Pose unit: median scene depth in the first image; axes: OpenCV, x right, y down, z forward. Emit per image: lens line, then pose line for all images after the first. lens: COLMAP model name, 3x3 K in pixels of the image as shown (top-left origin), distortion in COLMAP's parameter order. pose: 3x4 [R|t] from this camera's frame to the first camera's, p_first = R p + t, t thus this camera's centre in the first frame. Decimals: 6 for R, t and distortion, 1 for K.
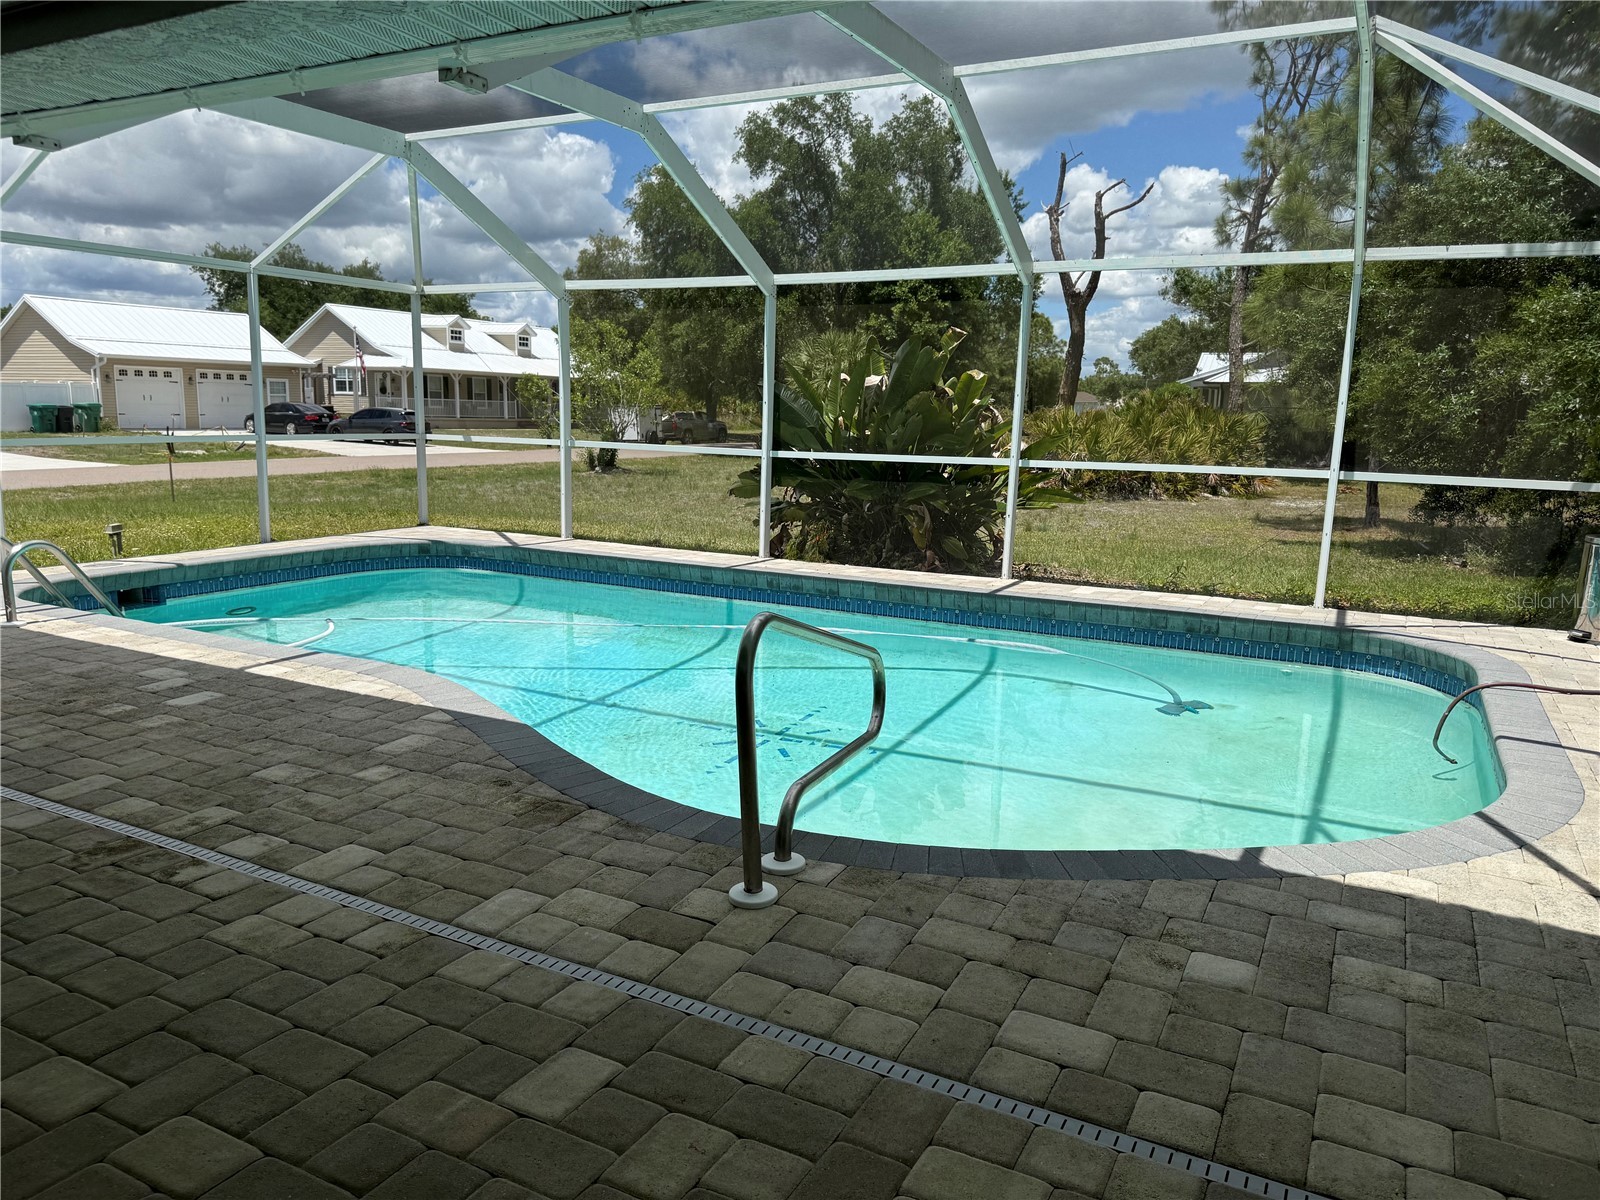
lens RADIAL K [[1148.3, 0, 795.0], [0, 1148.3, 604.8], [0, 0, 1]] dist [0.037303, -0.032476]
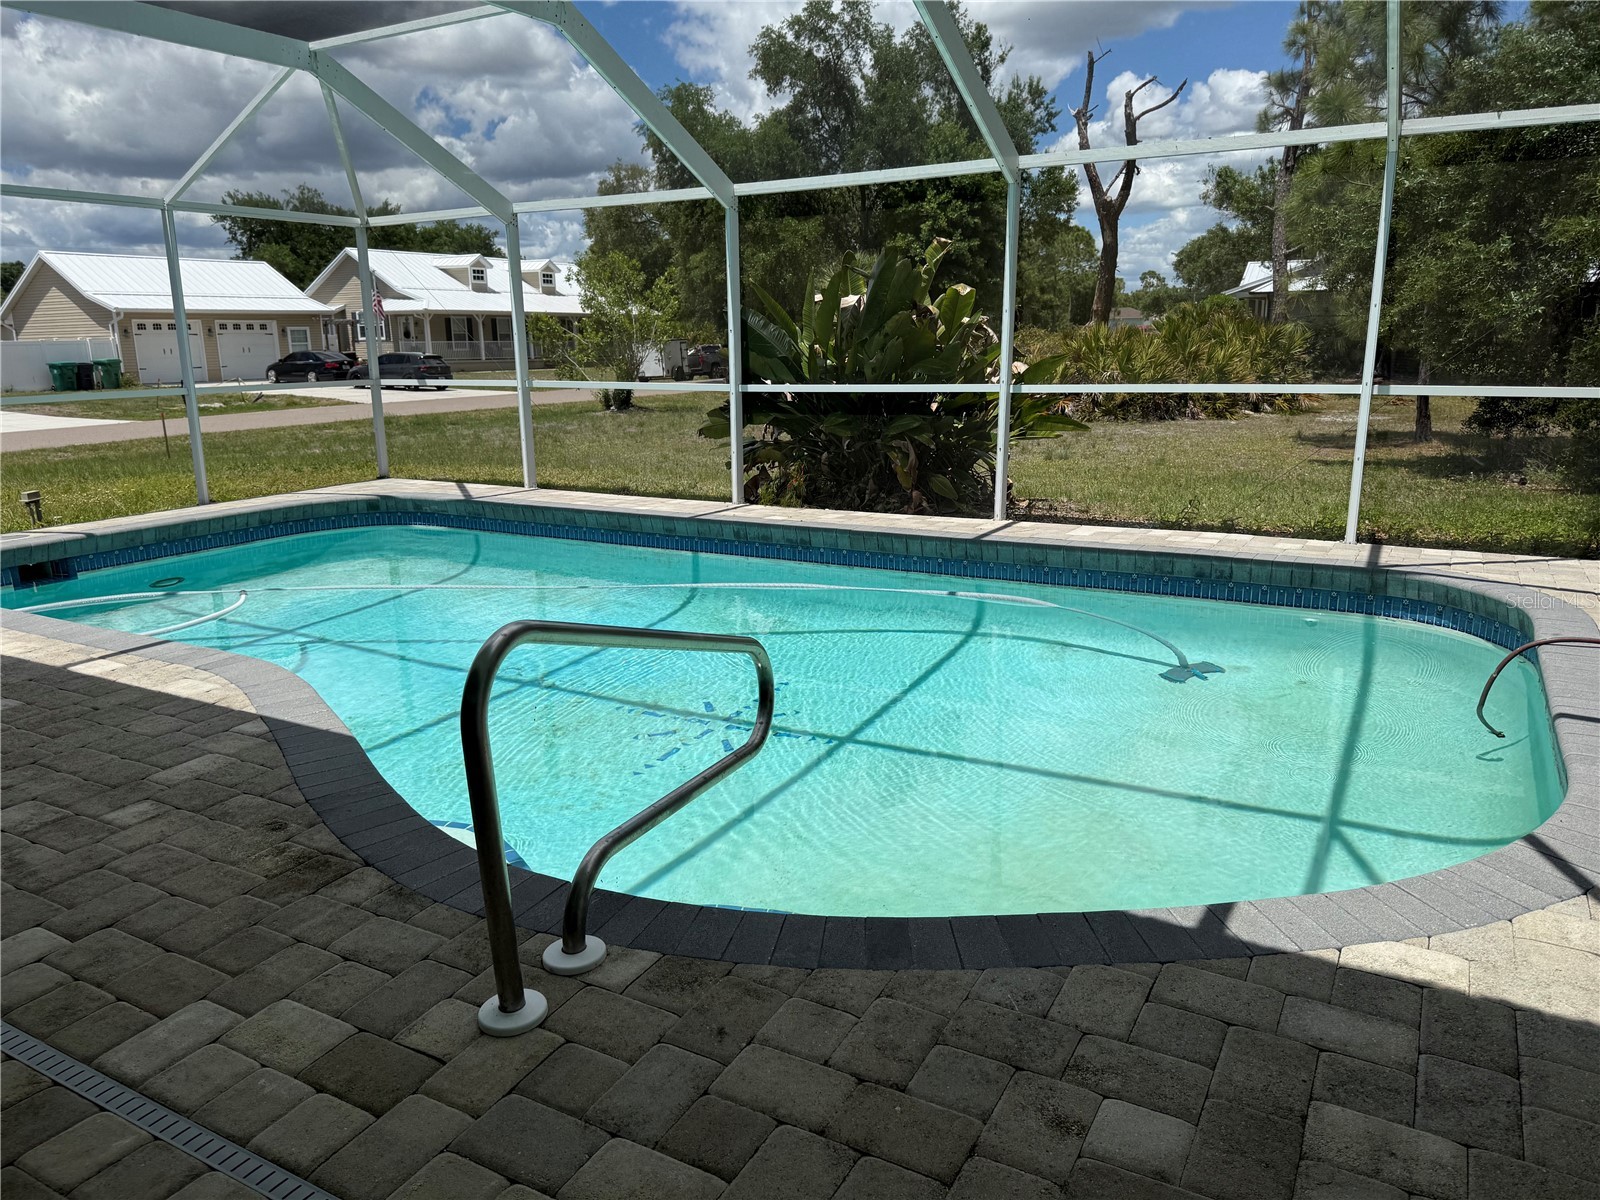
lens RADIAL K [[1148.3, 0, 808.3], [0, 1148.3, 592.5], [0, 0, 1]] dist [0.037303, -0.032476]
pose [[0.998945, -0.031752, -0.033169, 0.056625], [0.033331, 0.998282, 0.048185, -0.012662], [0.031582, -0.049240, 0.998288, 0.089617]]
